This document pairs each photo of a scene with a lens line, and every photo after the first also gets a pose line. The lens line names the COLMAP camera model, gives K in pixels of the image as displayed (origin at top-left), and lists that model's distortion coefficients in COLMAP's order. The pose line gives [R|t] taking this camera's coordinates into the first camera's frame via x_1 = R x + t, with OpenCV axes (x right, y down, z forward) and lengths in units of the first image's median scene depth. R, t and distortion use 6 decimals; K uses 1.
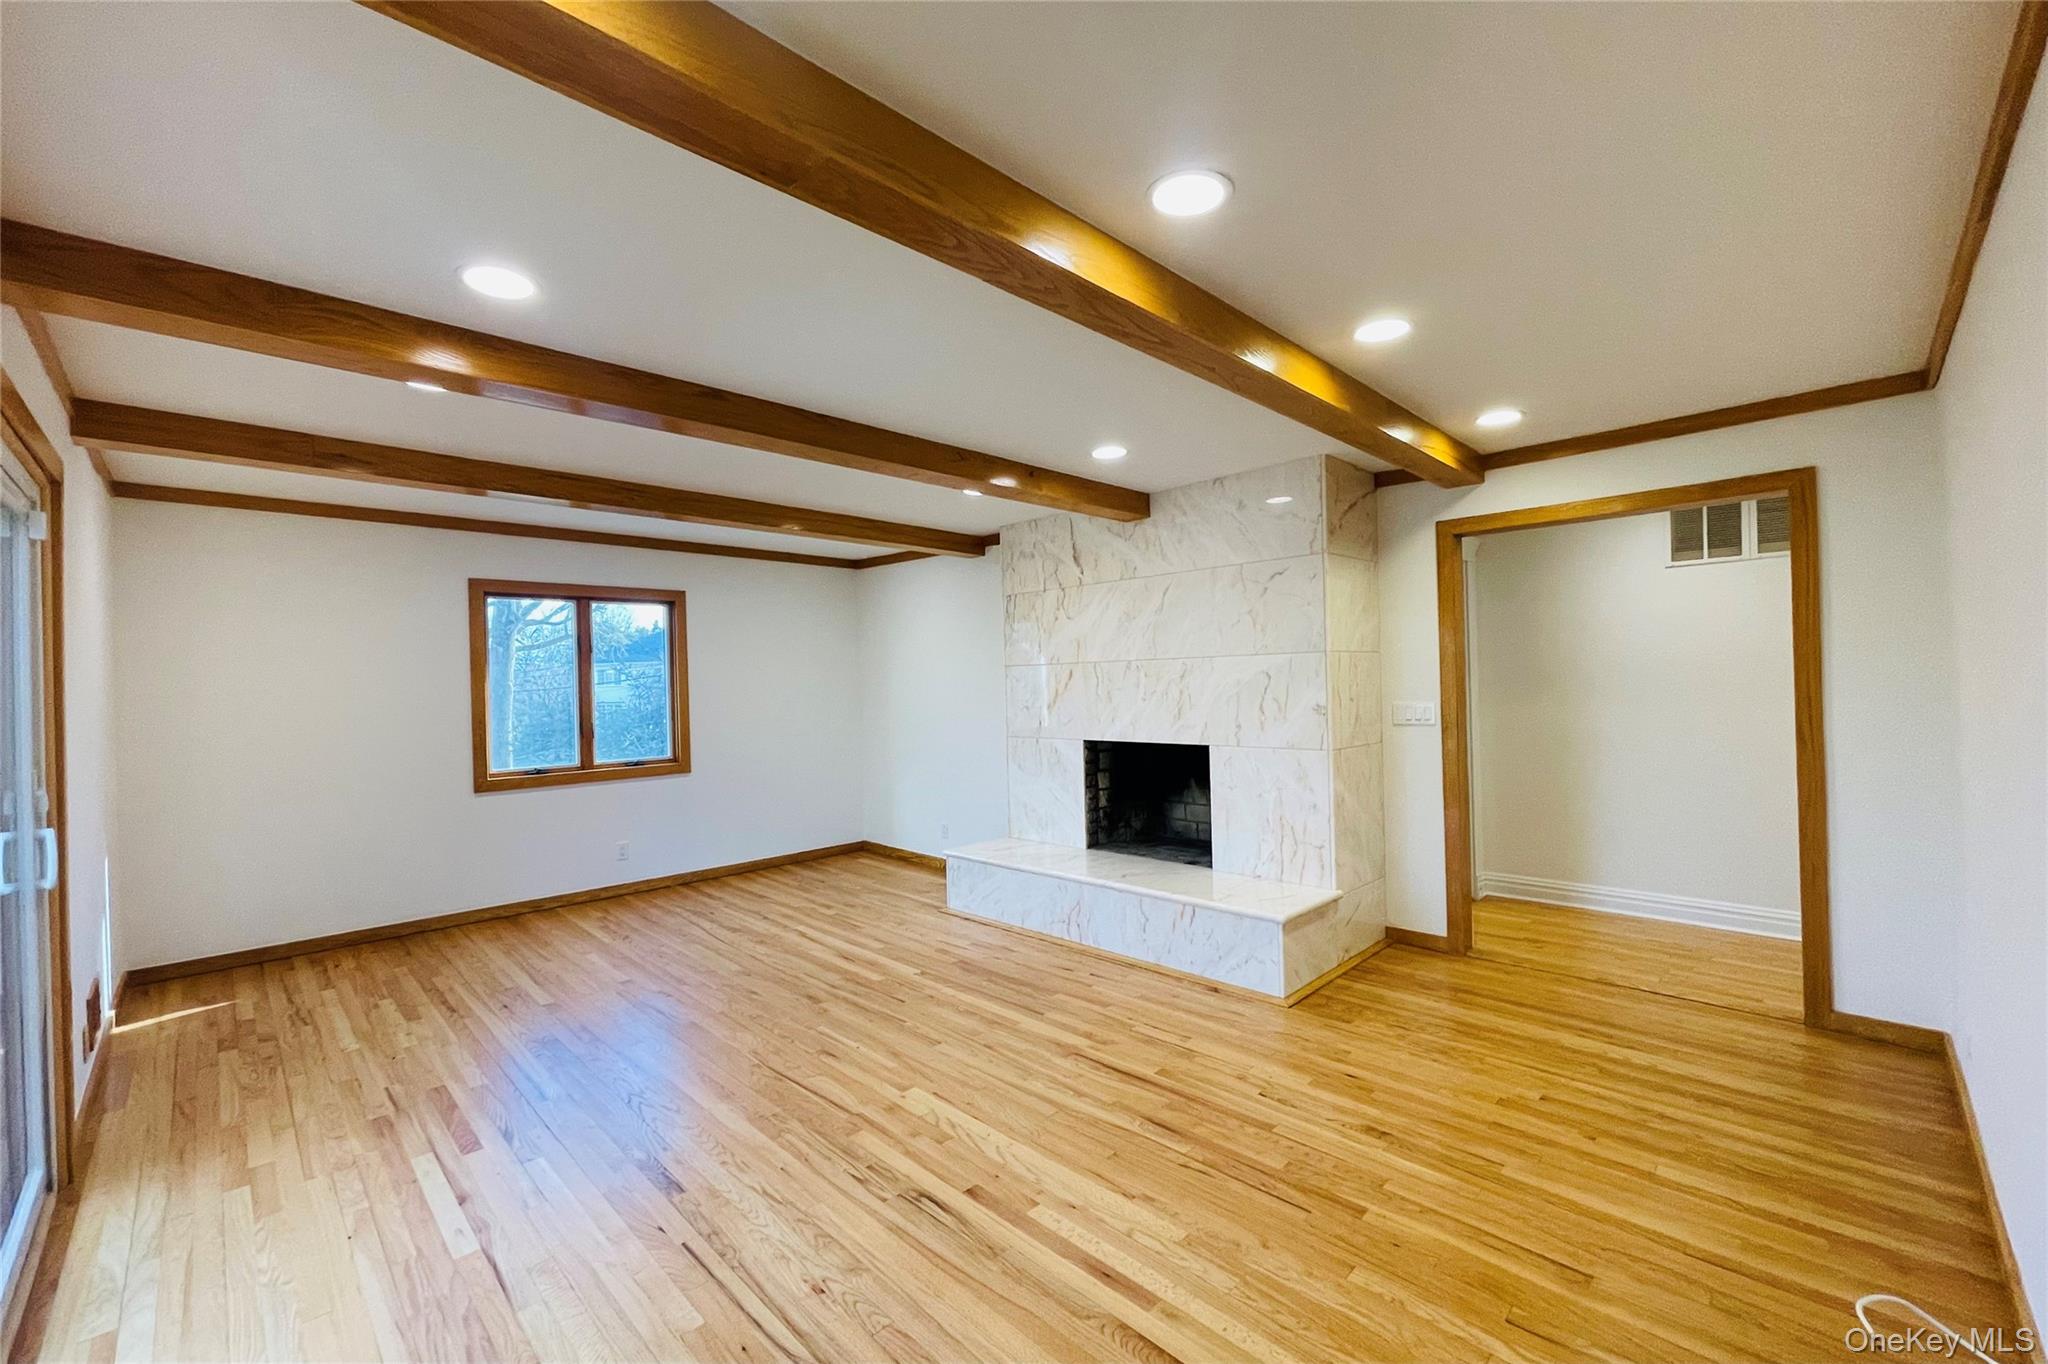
lens RADIAL K [[828.7, 0, 1021.5], [0, 828.7, 681.6], [0, 0, 1]] dist [-0.000601, 0.000007]
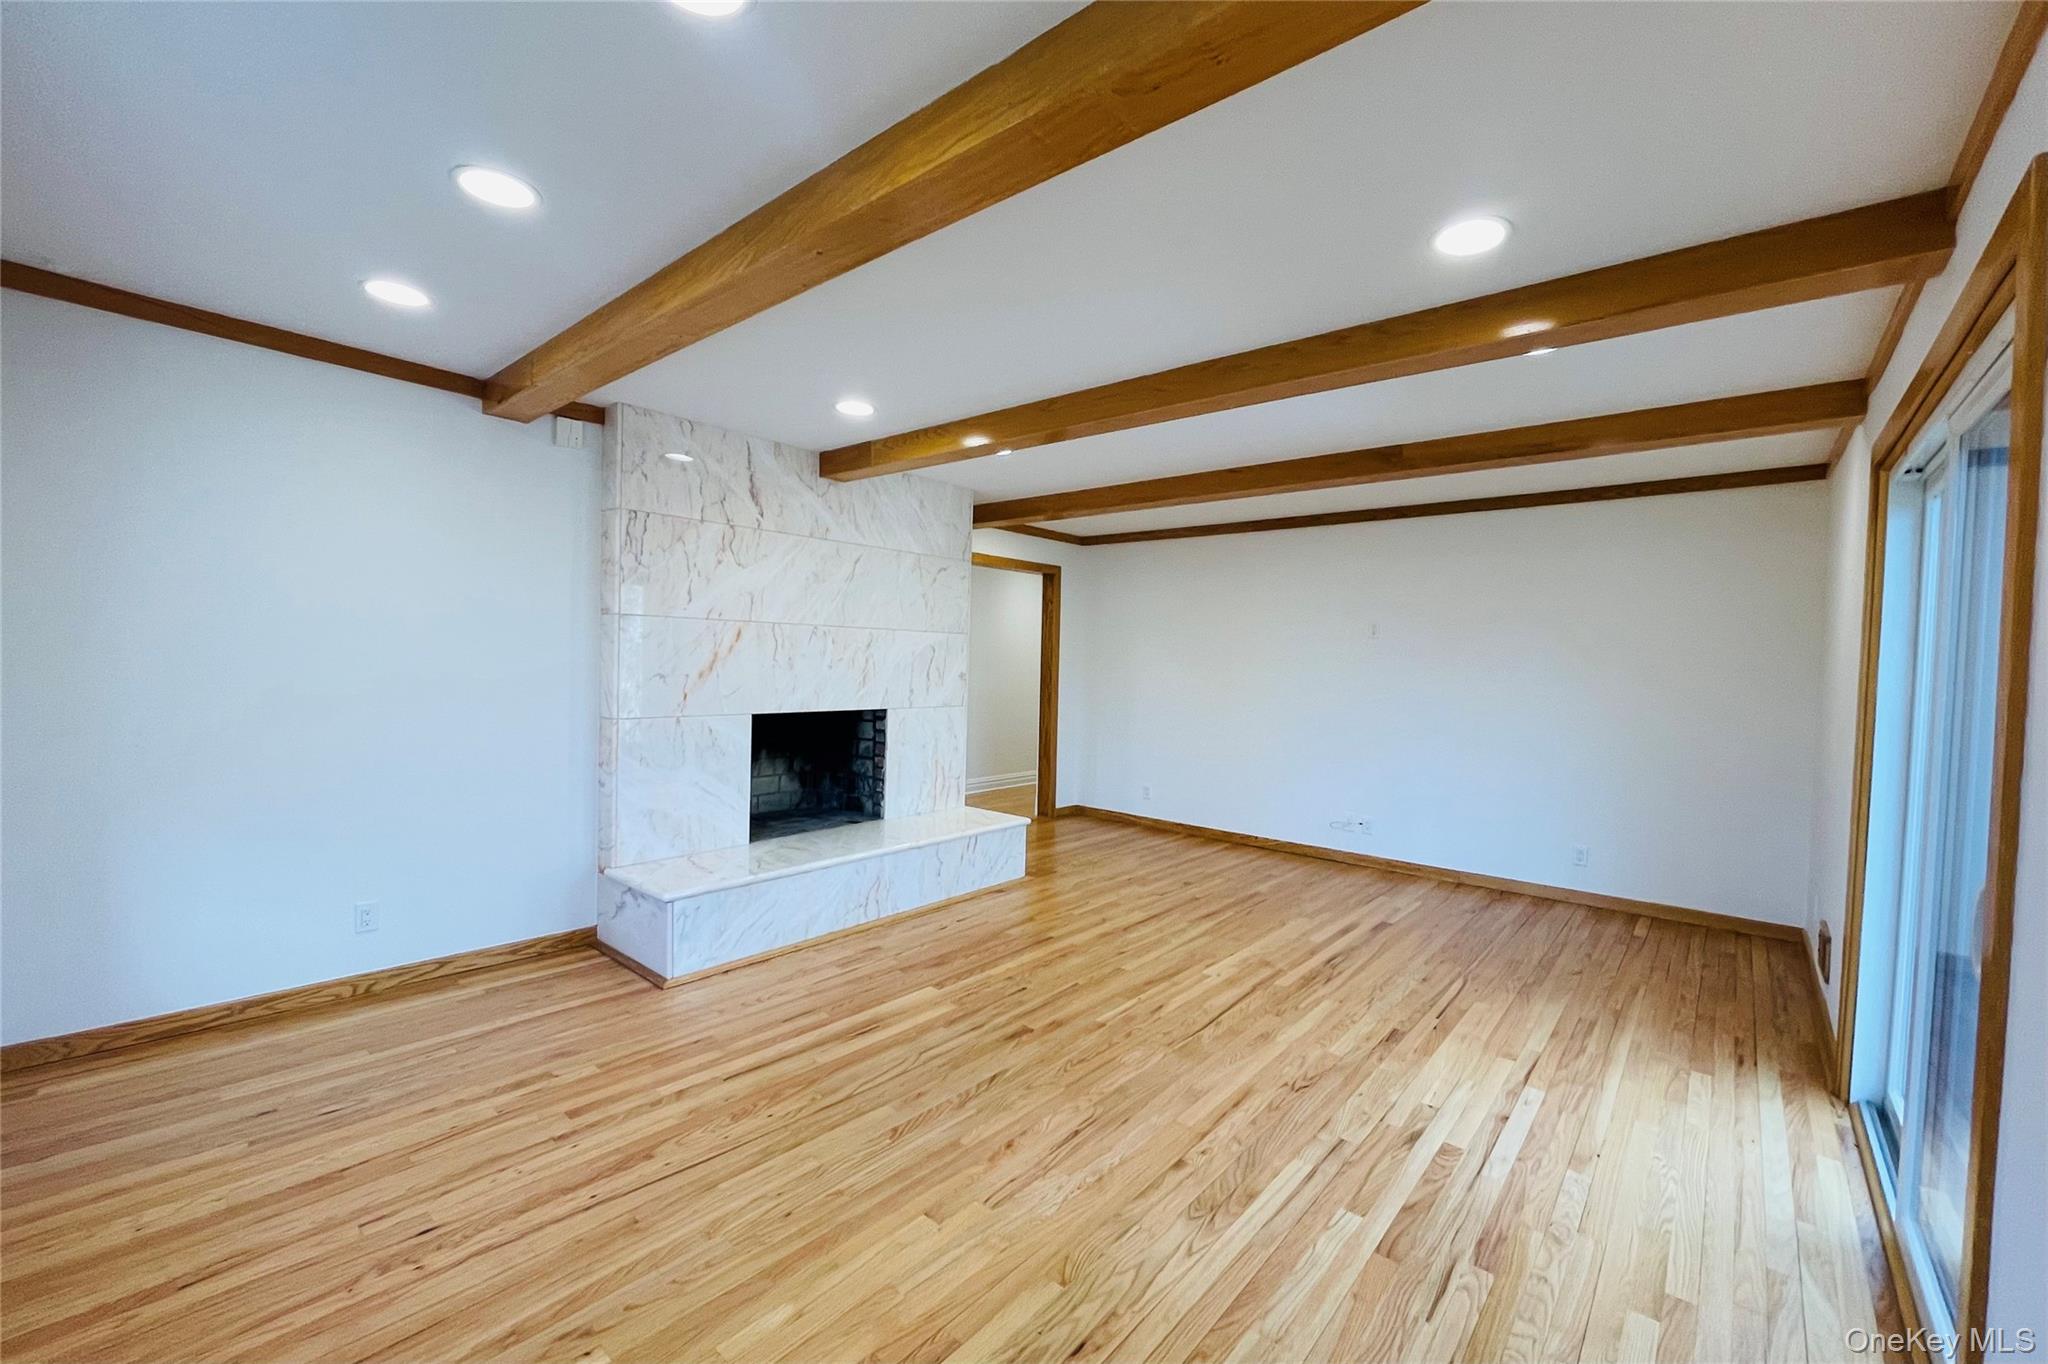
lens RADIAL K [[828.7, 0, 1020.7], [0, 828.7, 688.3], [0, 0, 1]] dist [-0.000601, 0.000007]
pose [[-0.081069, -0.015210, 0.996592, -0.923713], [-0.028503, 0.999510, 0.012936, 0.030502], [-0.996301, -0.027358, -0.081463, 0.941763]]
